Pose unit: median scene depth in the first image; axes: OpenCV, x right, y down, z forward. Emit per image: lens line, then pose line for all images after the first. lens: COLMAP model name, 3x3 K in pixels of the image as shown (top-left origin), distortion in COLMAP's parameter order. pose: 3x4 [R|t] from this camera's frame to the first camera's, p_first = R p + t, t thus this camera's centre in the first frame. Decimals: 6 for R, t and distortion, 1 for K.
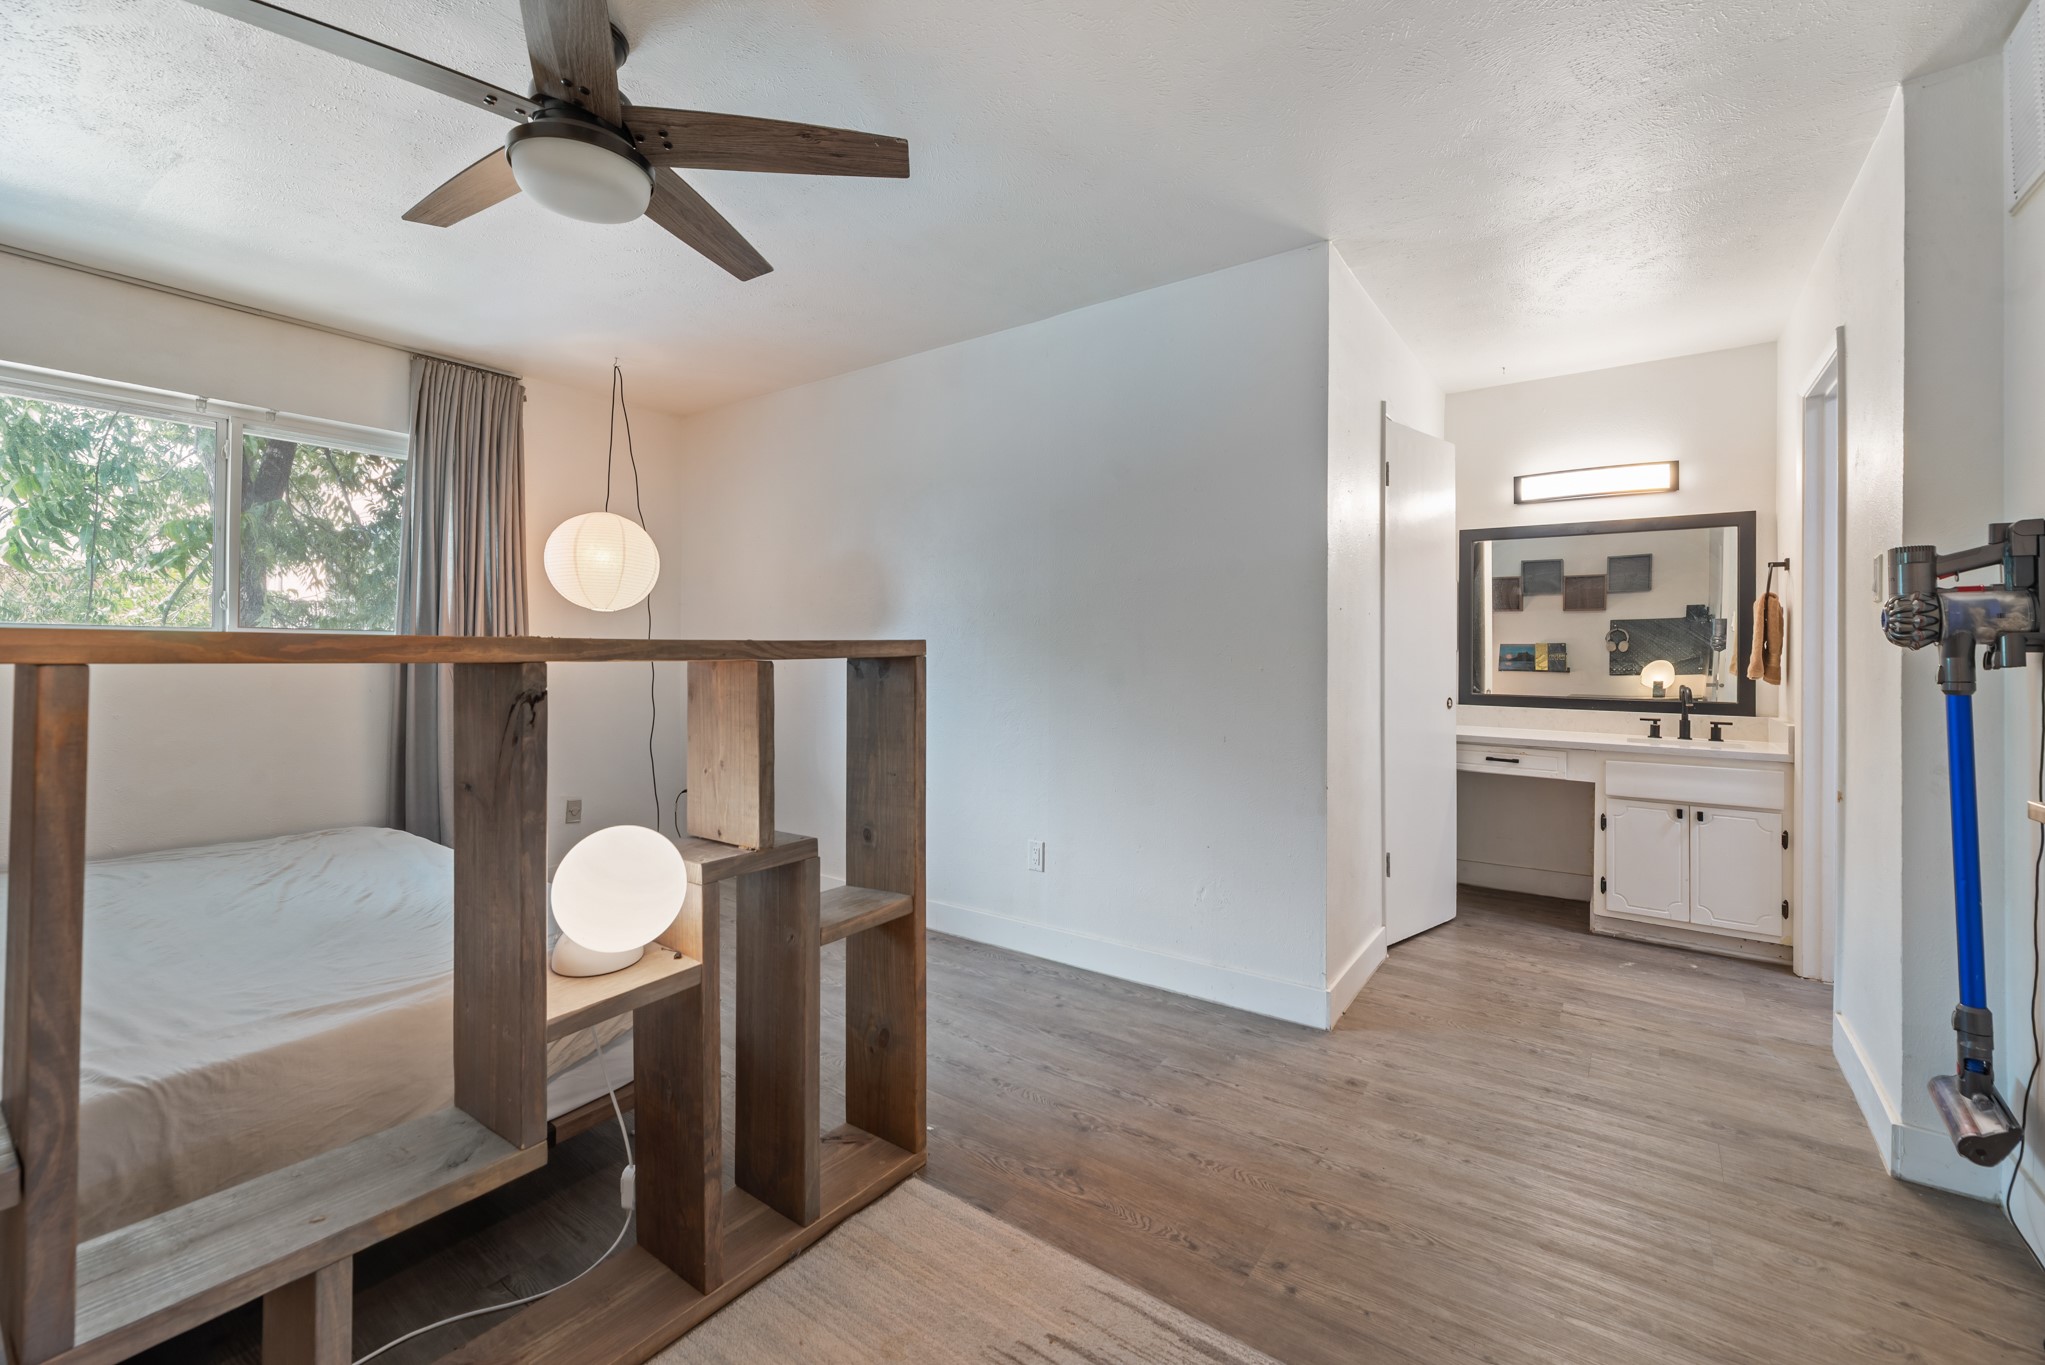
lens RADIAL K [[834.7, 0, 1028.1], [0, 834.7, 665.6], [0, 0, 1]] dist [-0.000519, 0.000111]
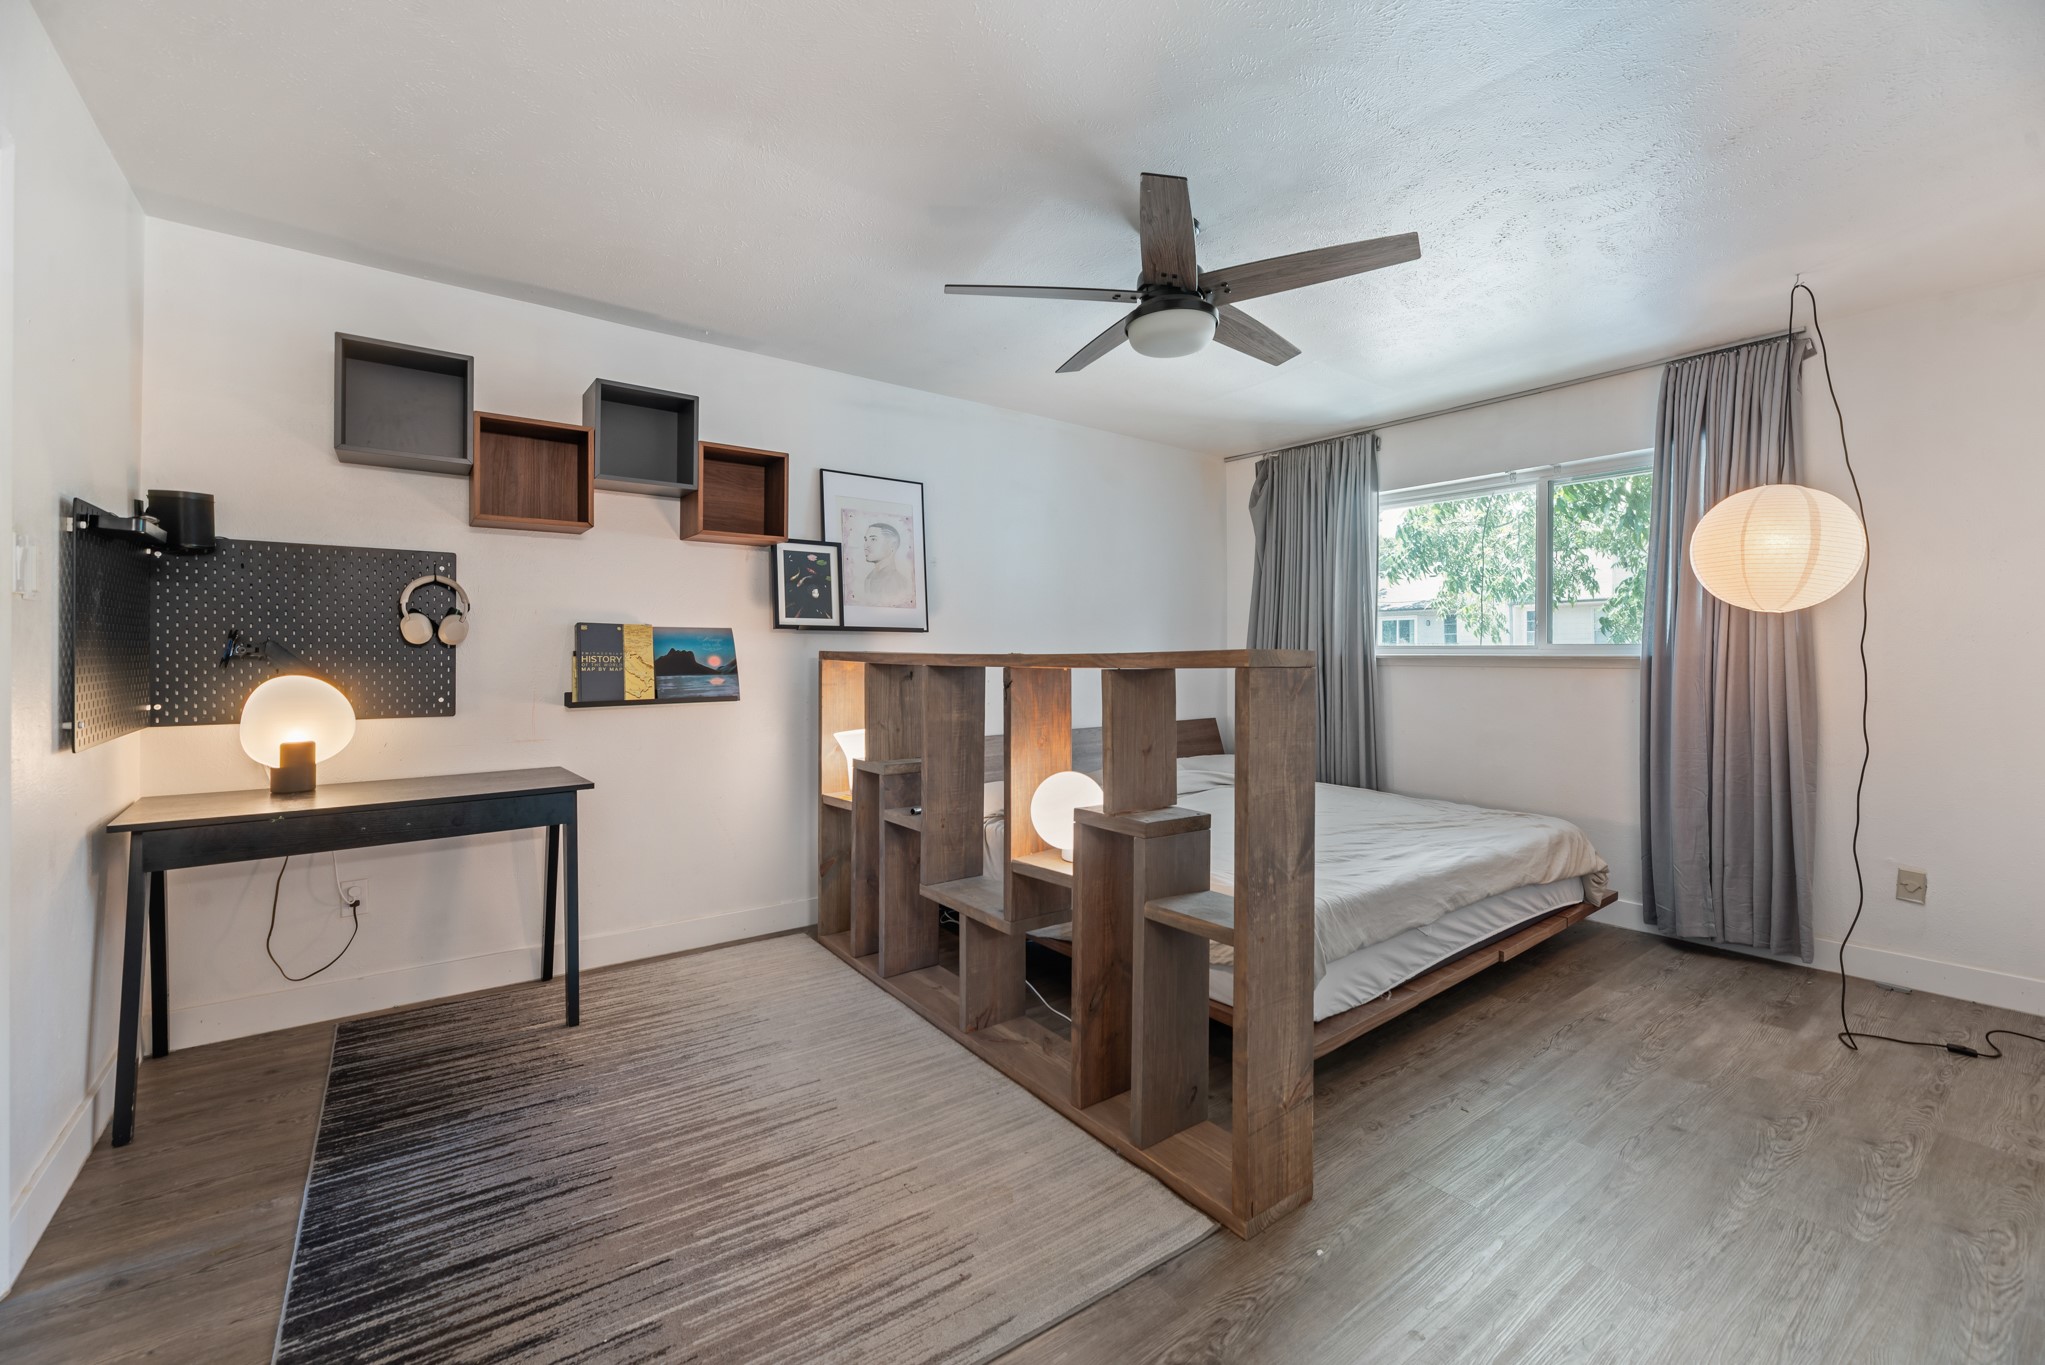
lens RADIAL K [[834.7, 0, 1028.1], [0, 834.7, 665.6], [0, 0, 1]] dist [-0.000519, 0.000111]
pose [[-0.291210, -0.001928, -0.956657, 0.966660], [-0.014113, 0.999898, 0.002281, -0.012861], [0.956555, 0.014166, -0.291207, 1.256152]]
